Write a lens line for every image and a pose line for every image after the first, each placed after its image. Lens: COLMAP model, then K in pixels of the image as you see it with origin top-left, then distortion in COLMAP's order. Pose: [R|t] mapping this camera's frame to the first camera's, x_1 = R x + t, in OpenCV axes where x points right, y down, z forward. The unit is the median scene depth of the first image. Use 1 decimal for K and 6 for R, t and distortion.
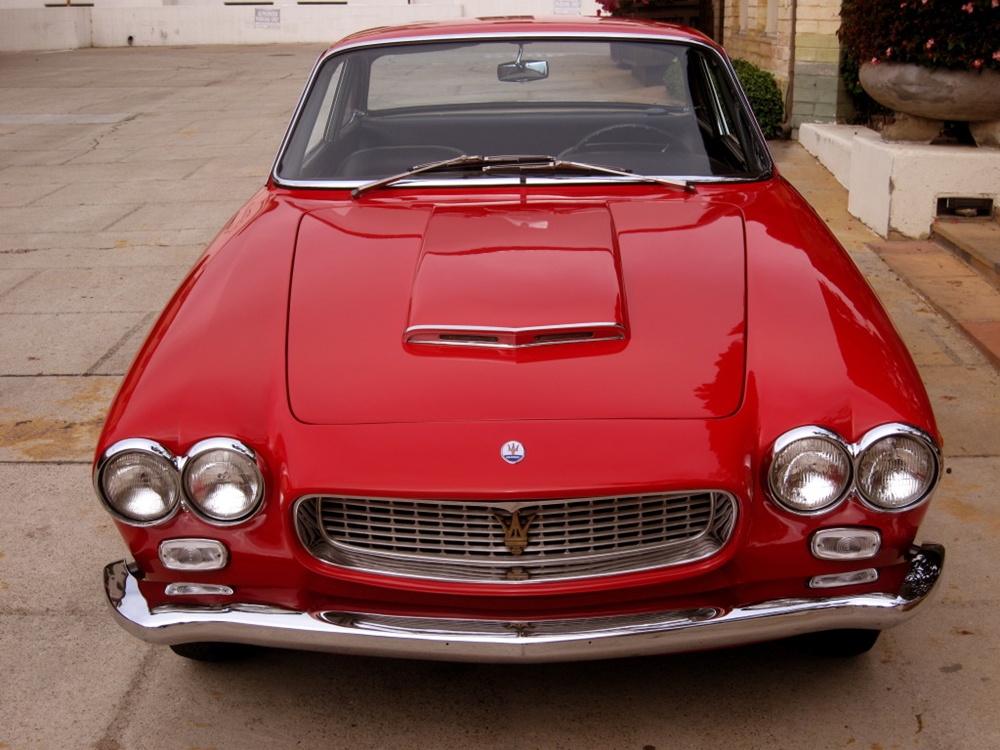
lens RADIAL K [[1558.3, 0, 500.0], [0, 1558.3, 375.0], [0, 0, 1]] dist [-0.140703, 0.036248]
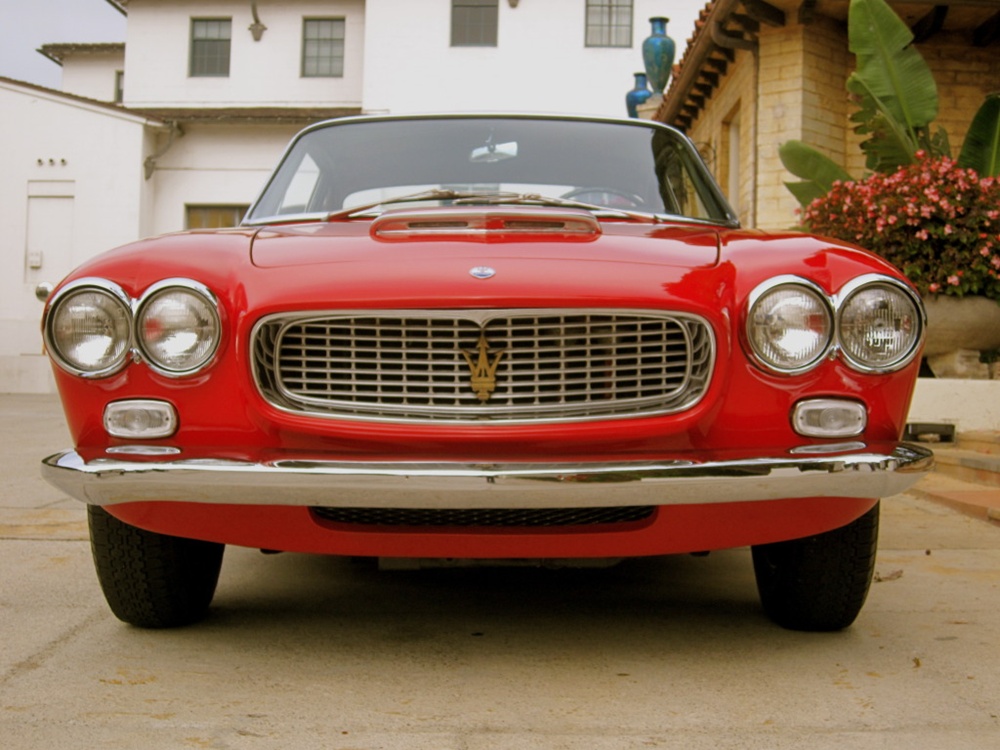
lens RADIAL K [[1544.3, 0, 500.0], [0, 1544.3, 375.0], [0, 0, 1]] dist [-0.099872, -0.083275]
pose [[0.999464, 0.023727, 0.022558, -0.000785], [-0.016873, 0.963779, -0.266169, 0.339459], [-0.028056, 0.265646, 0.963662, 0.087372]]
